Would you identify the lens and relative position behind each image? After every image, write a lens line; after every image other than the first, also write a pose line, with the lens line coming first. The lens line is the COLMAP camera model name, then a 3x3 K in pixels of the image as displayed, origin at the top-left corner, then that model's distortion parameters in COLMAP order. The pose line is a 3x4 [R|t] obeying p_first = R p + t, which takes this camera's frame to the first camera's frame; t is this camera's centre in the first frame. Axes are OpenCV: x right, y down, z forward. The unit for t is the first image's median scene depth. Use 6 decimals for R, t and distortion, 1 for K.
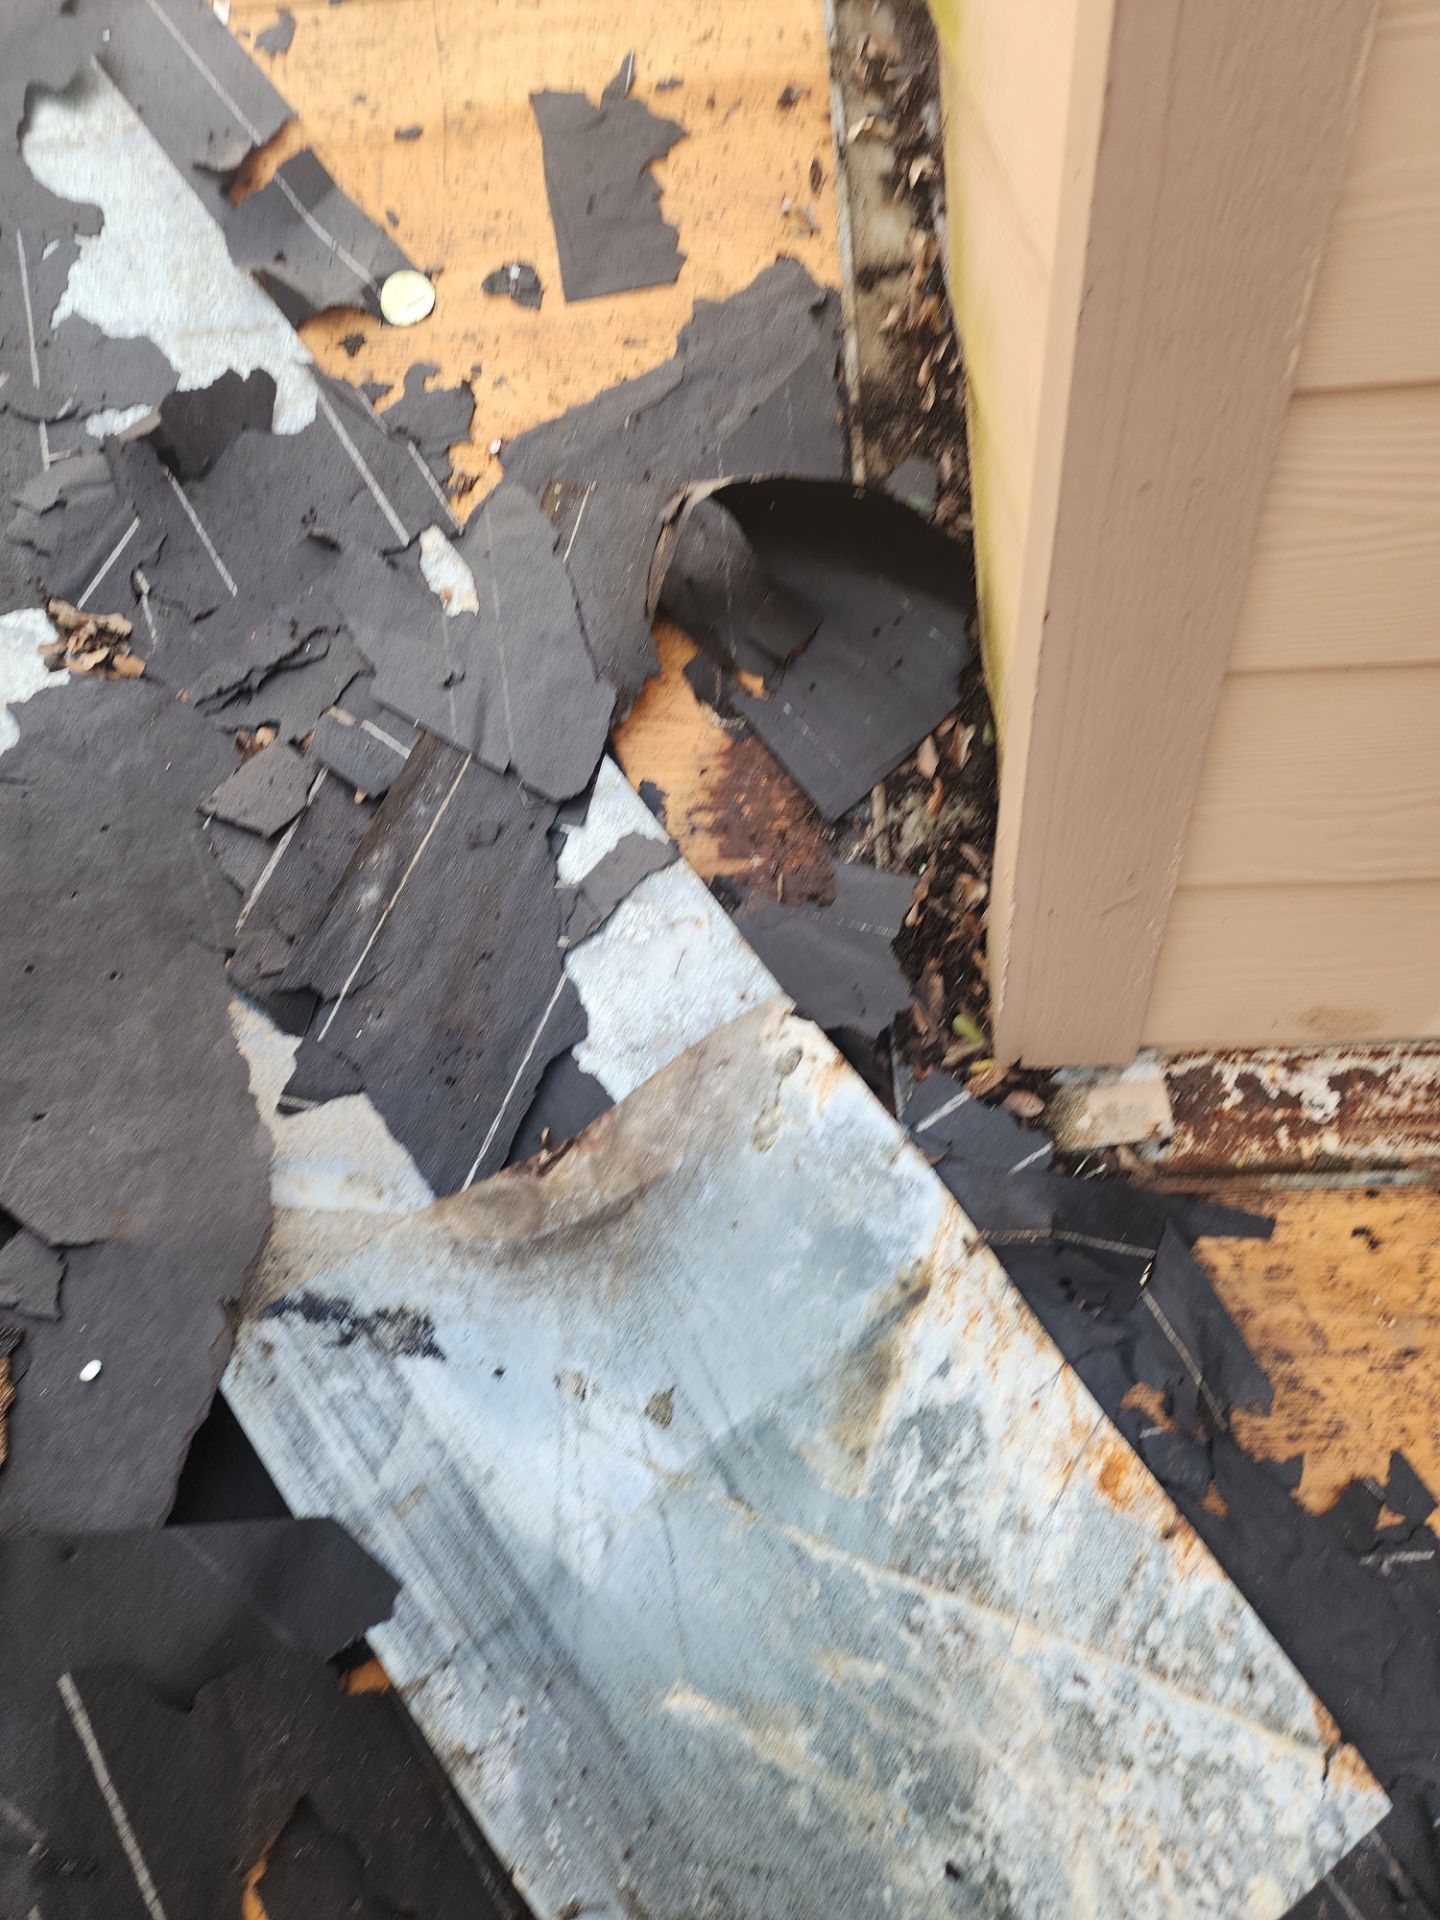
lens RADIAL K [[1271.5, 0, 720.0], [0, 1271.5, 960.0], [0, 0, 1]] dist [0.068279, -0.050676]
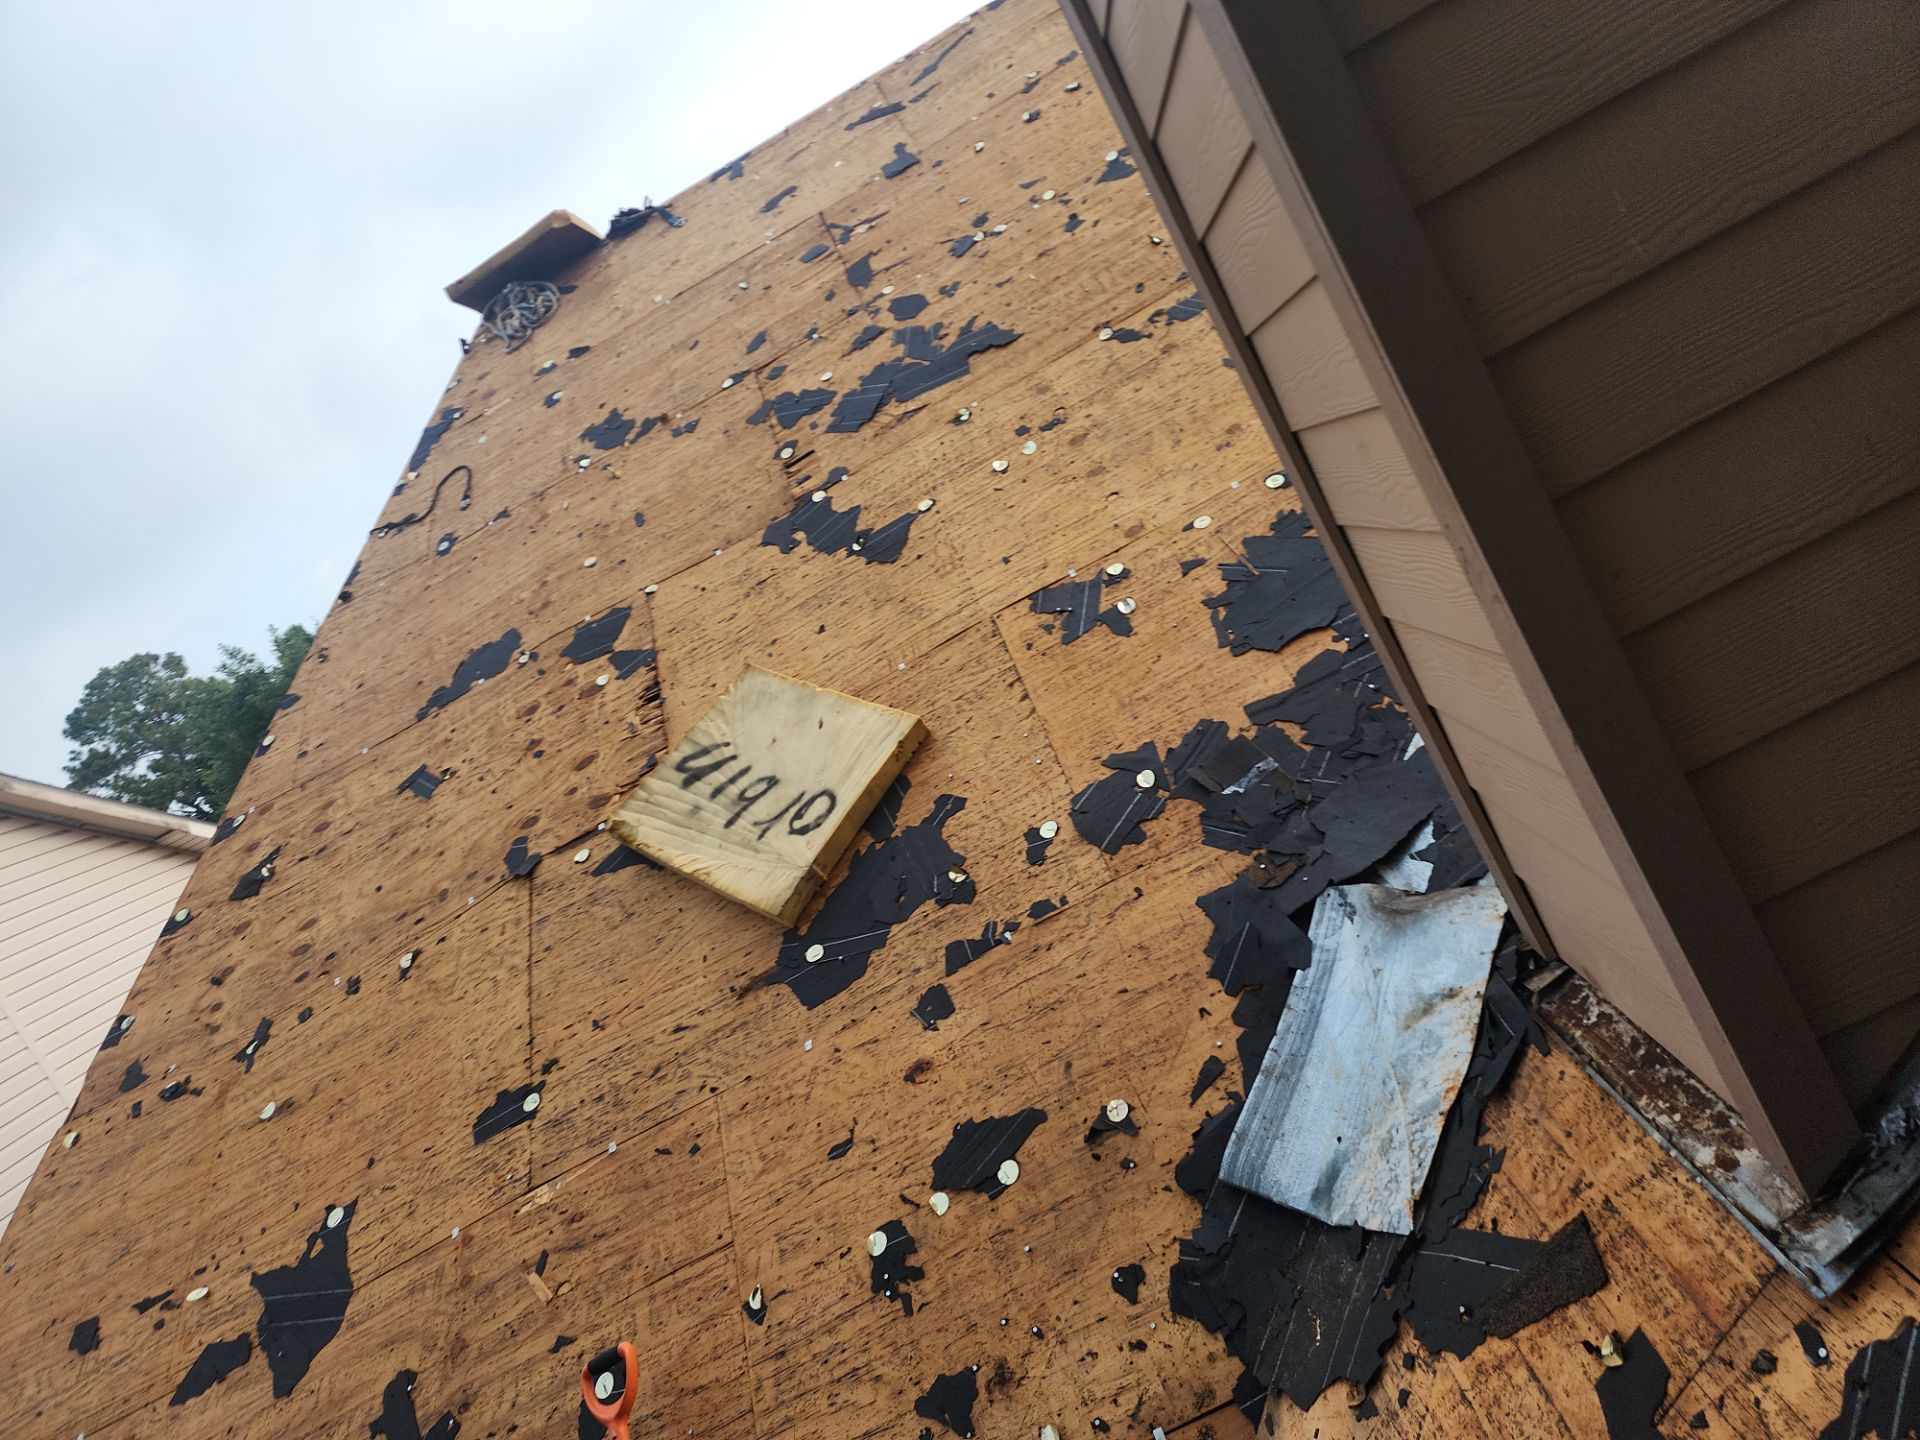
lens RADIAL K [[1271.5, 0, 960.0], [0, 1271.5, 720.0], [0, 0, 1]] dist [0.068279, -0.050676]
pose [[-0.019457, 0.217220, -0.975929, 2.567241], [-0.298036, 0.930477, 0.213045, -0.510600], [0.954356, 0.295007, 0.046635, -0.235099]]
